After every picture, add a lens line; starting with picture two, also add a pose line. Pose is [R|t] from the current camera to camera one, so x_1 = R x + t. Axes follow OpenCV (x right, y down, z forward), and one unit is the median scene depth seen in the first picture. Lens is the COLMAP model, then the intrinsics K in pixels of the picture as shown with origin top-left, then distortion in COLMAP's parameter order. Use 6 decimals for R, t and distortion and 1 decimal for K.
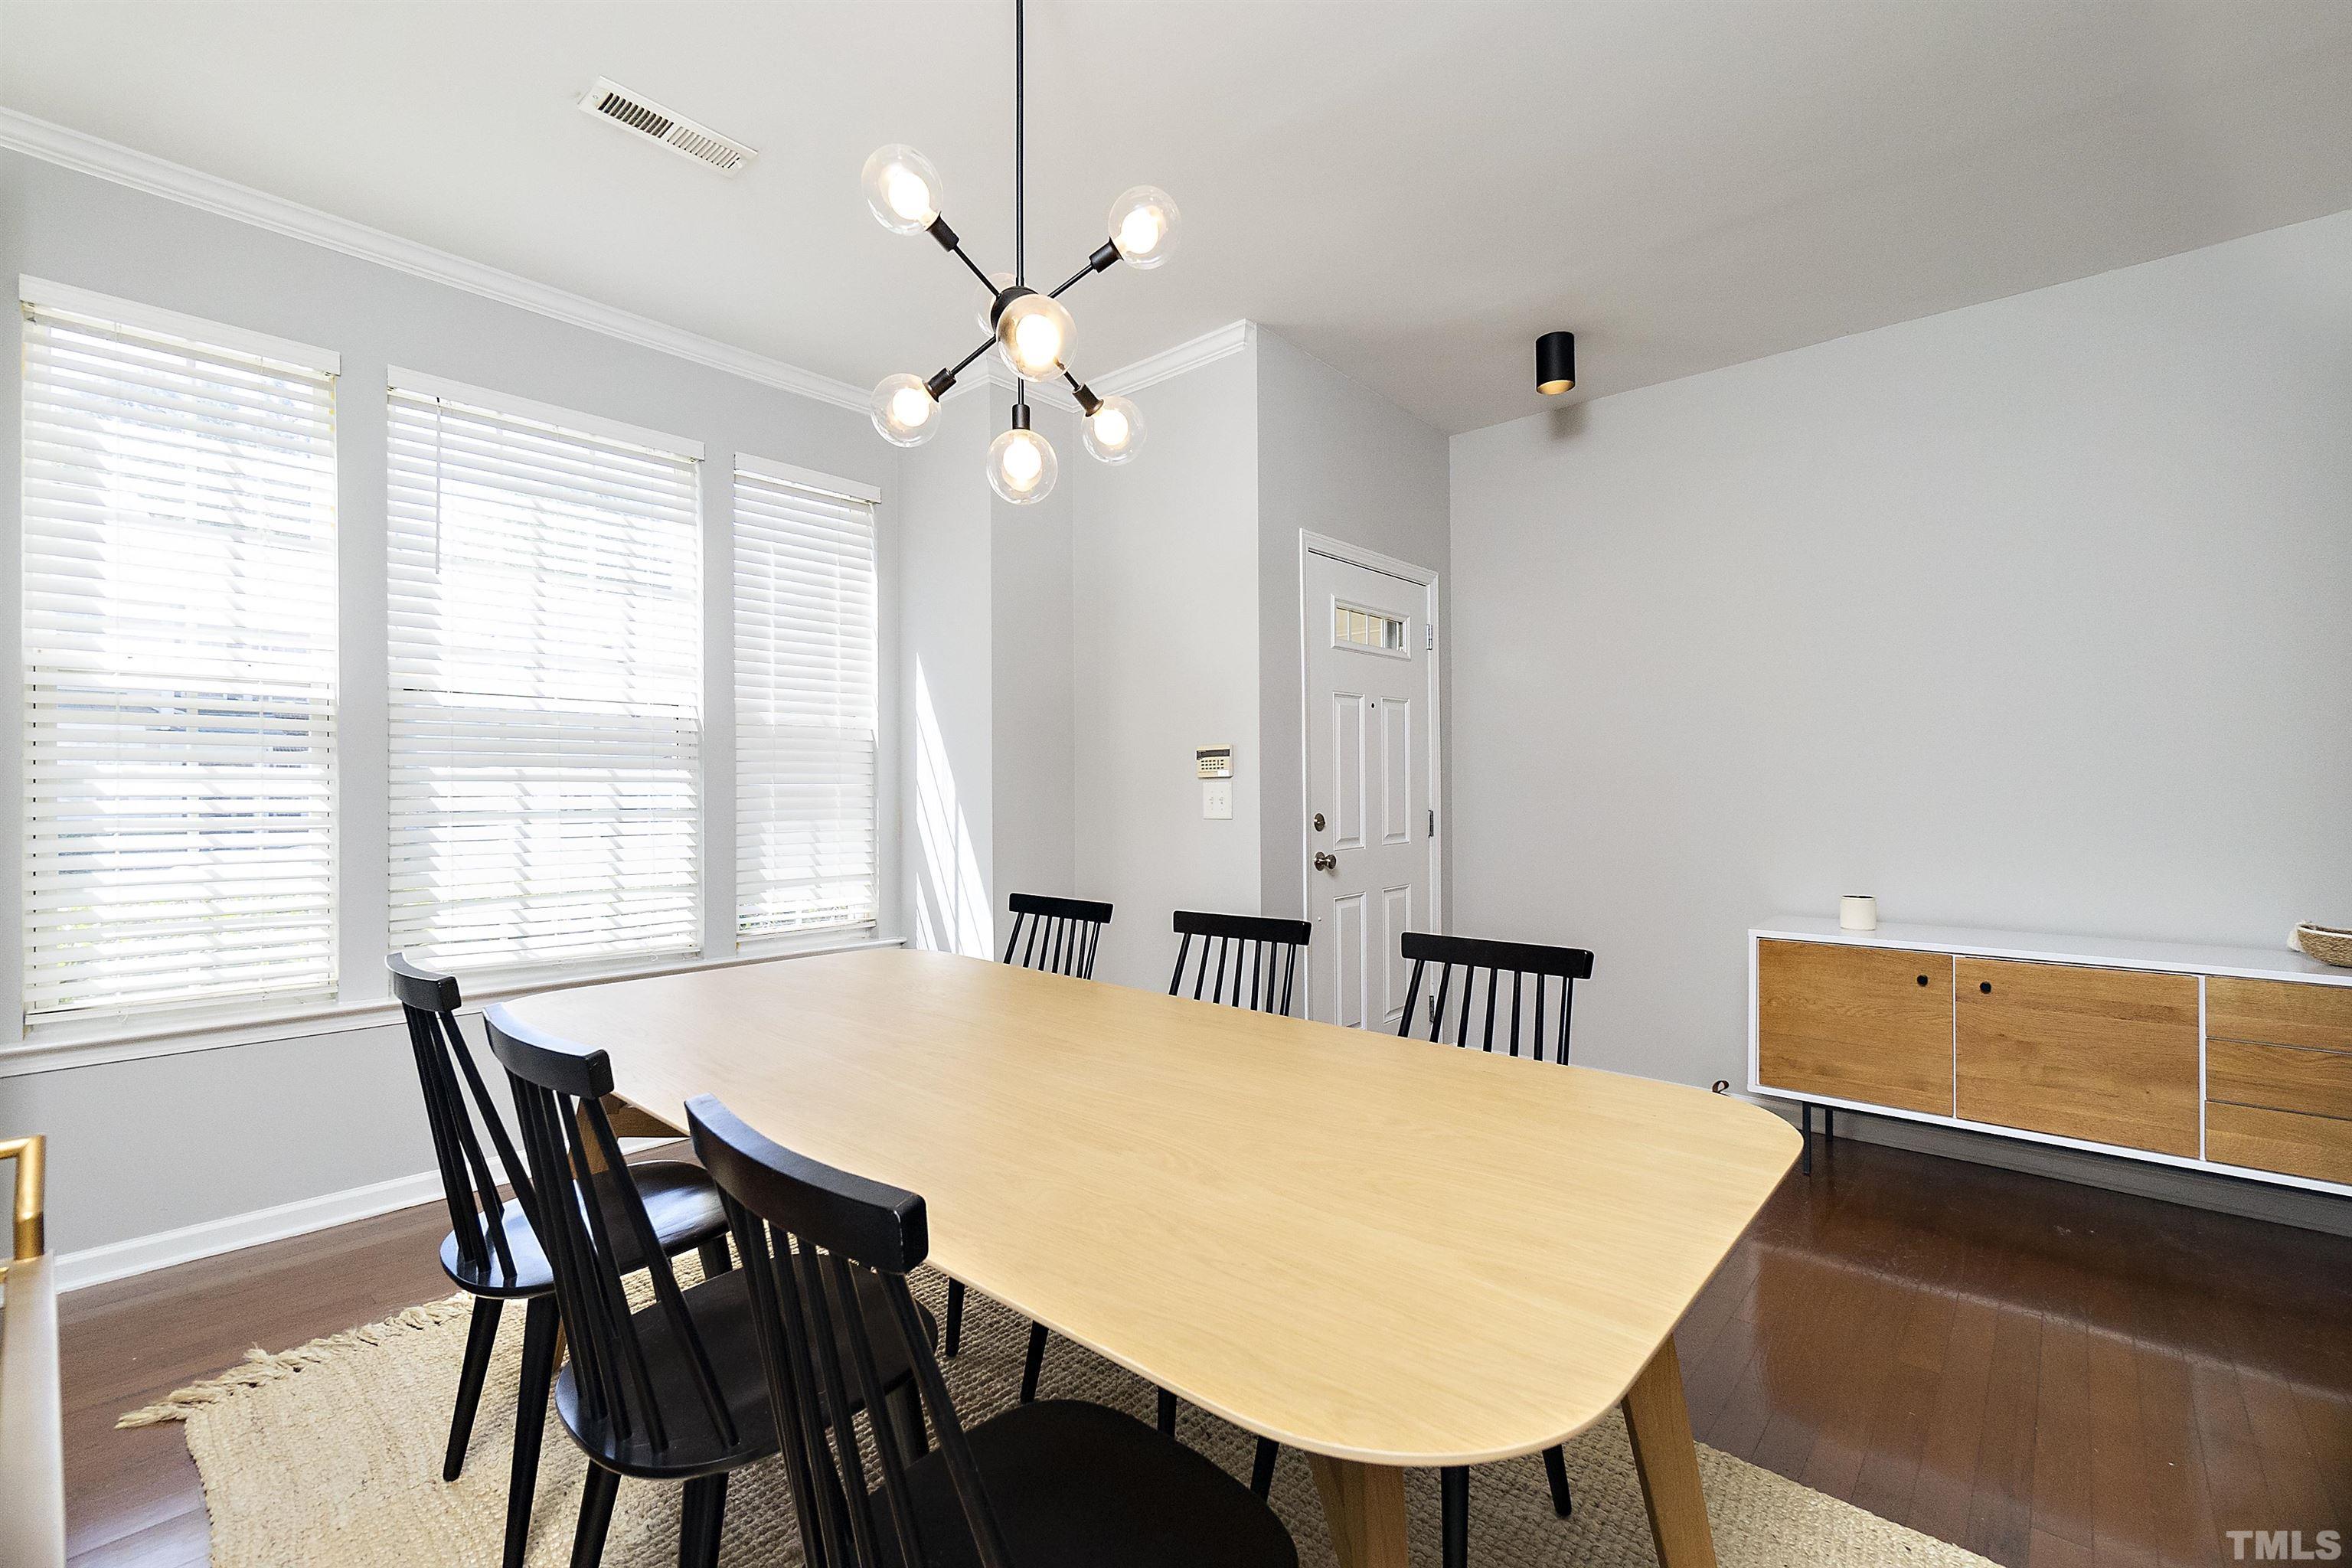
lens RADIAL K [[1016.5, 0, 1178.6], [0, 1016.5, 798.7], [0, 0, 1]] dist [-0.002683, -0.000096]
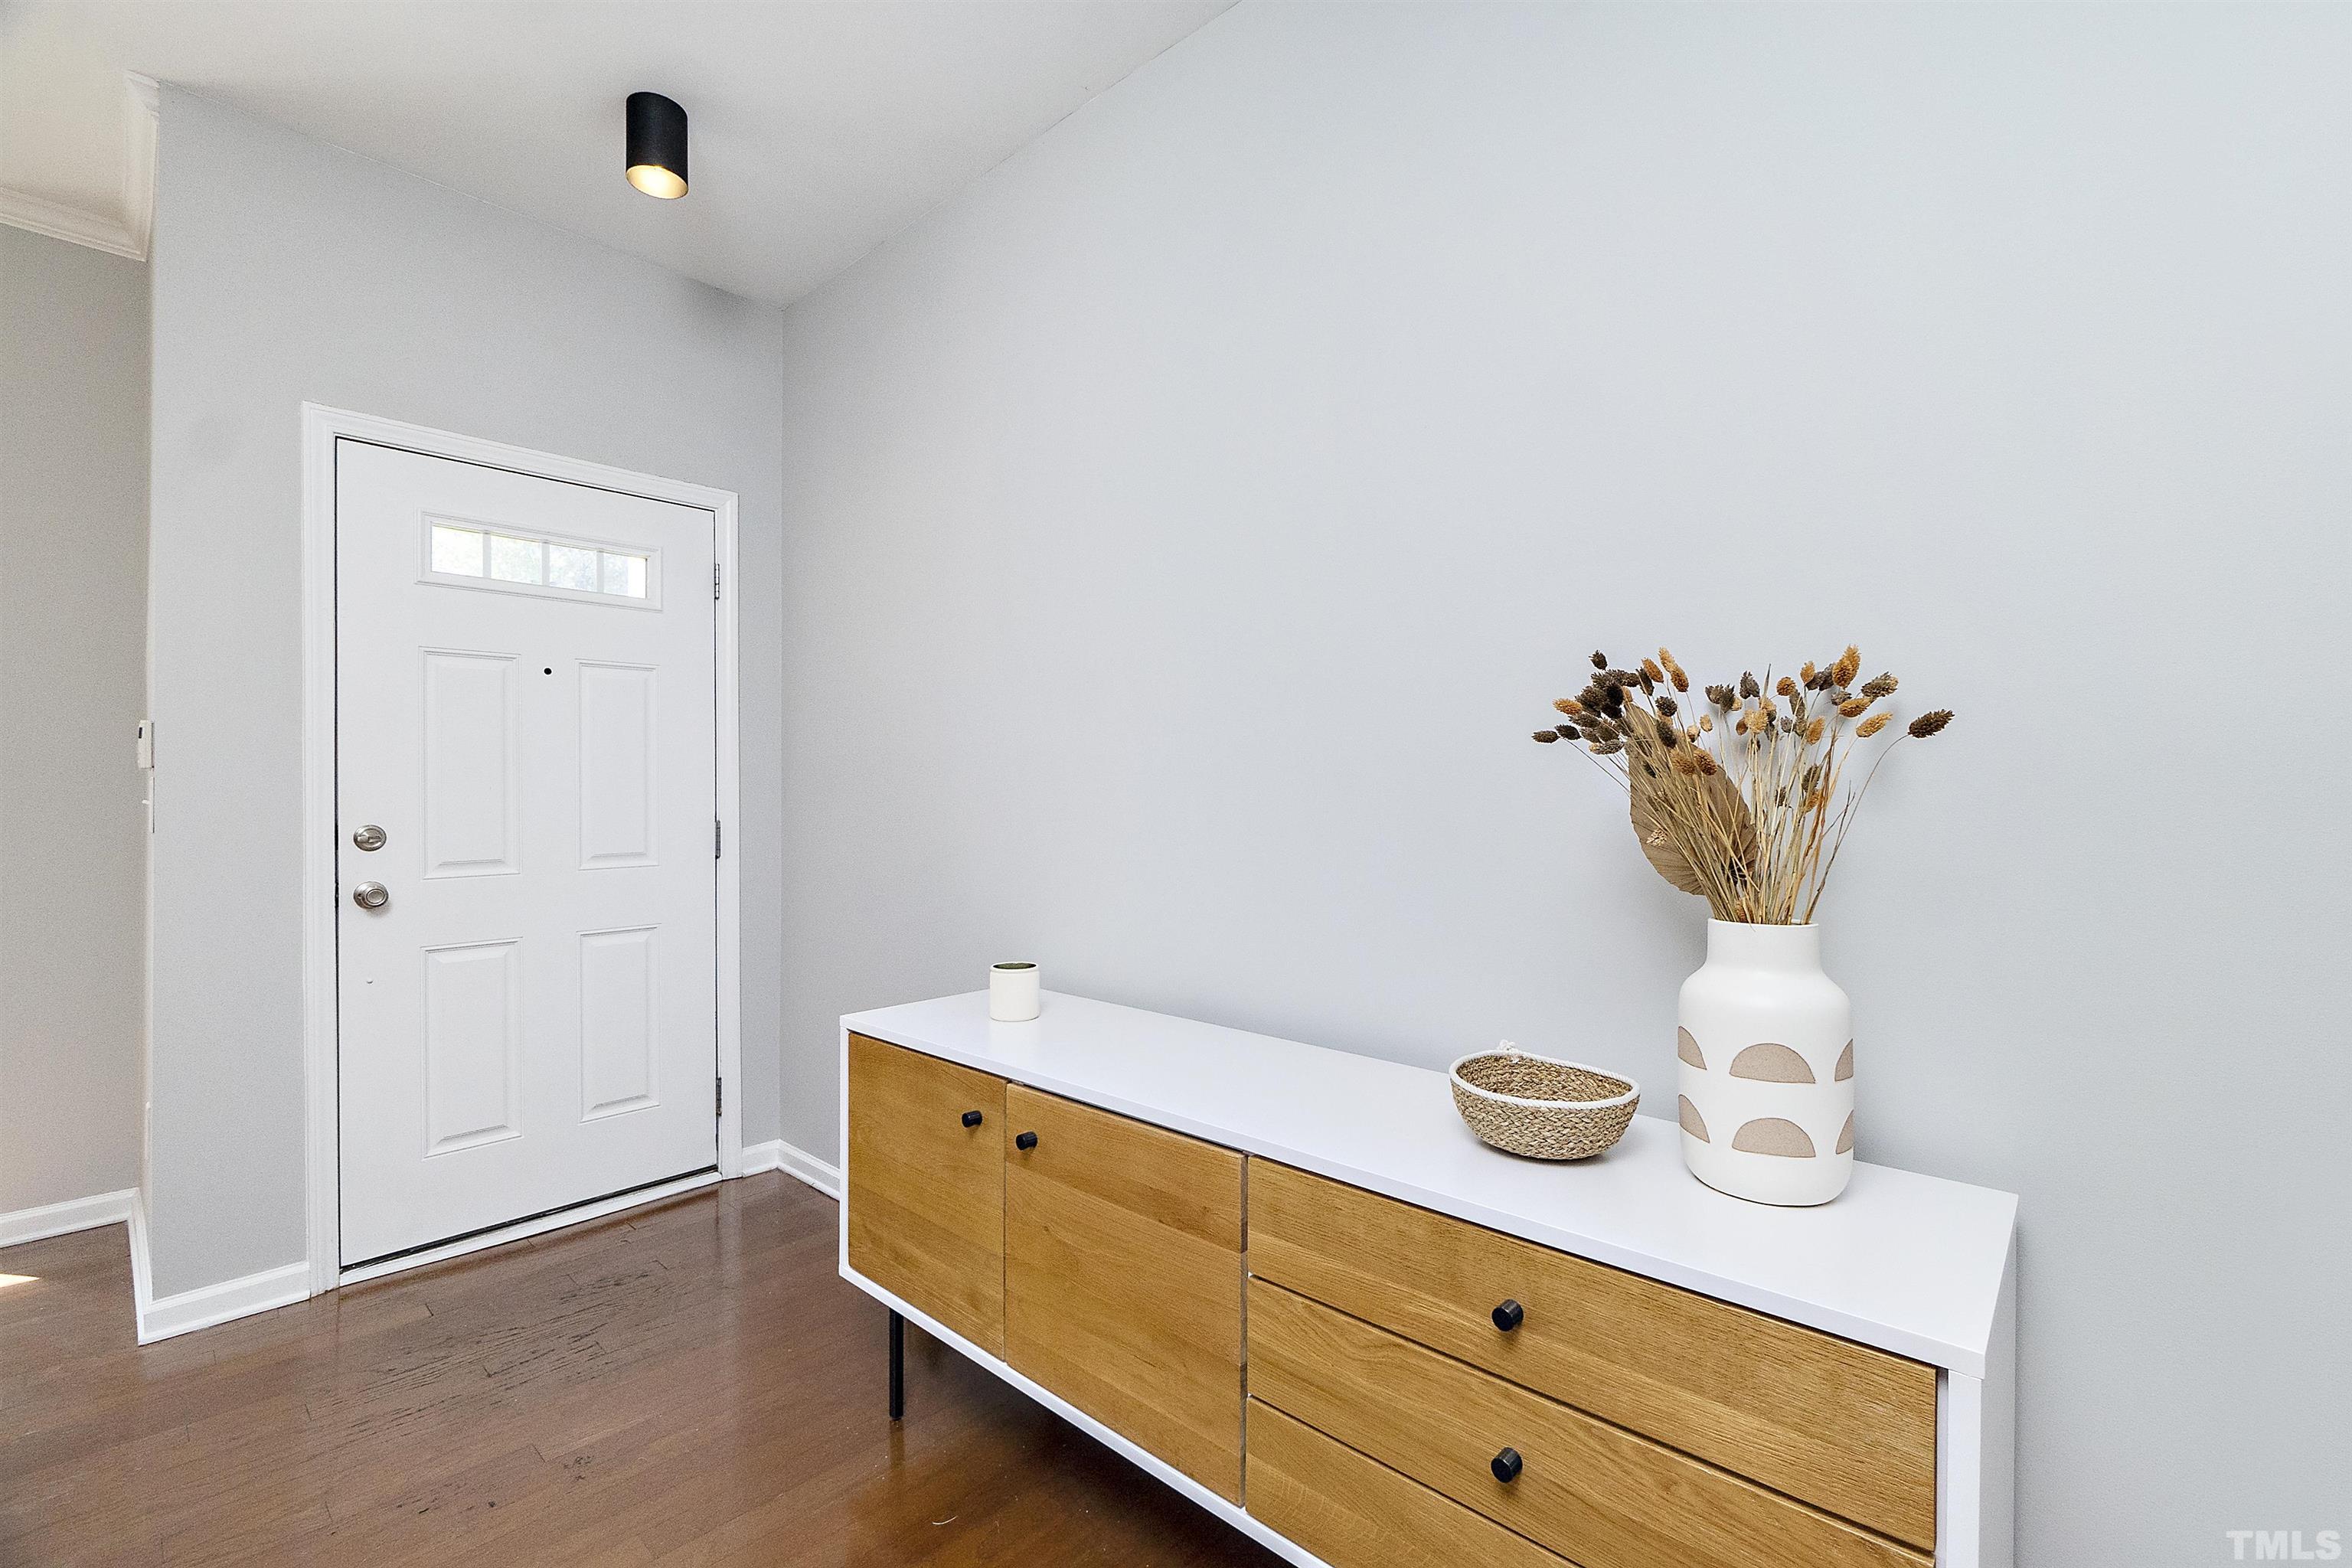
lens RADIAL K [[1016.5, 0, 1178.6], [0, 1016.5, 798.7], [0, 0, 1]] dist [-0.002683, -0.000096]
pose [[0.999990, 0.000073, -0.004379, 0.774087], [-0.000052, 0.999988, 0.004960, -0.007924], [0.004379, -0.004960, 0.999978, 0.376696]]
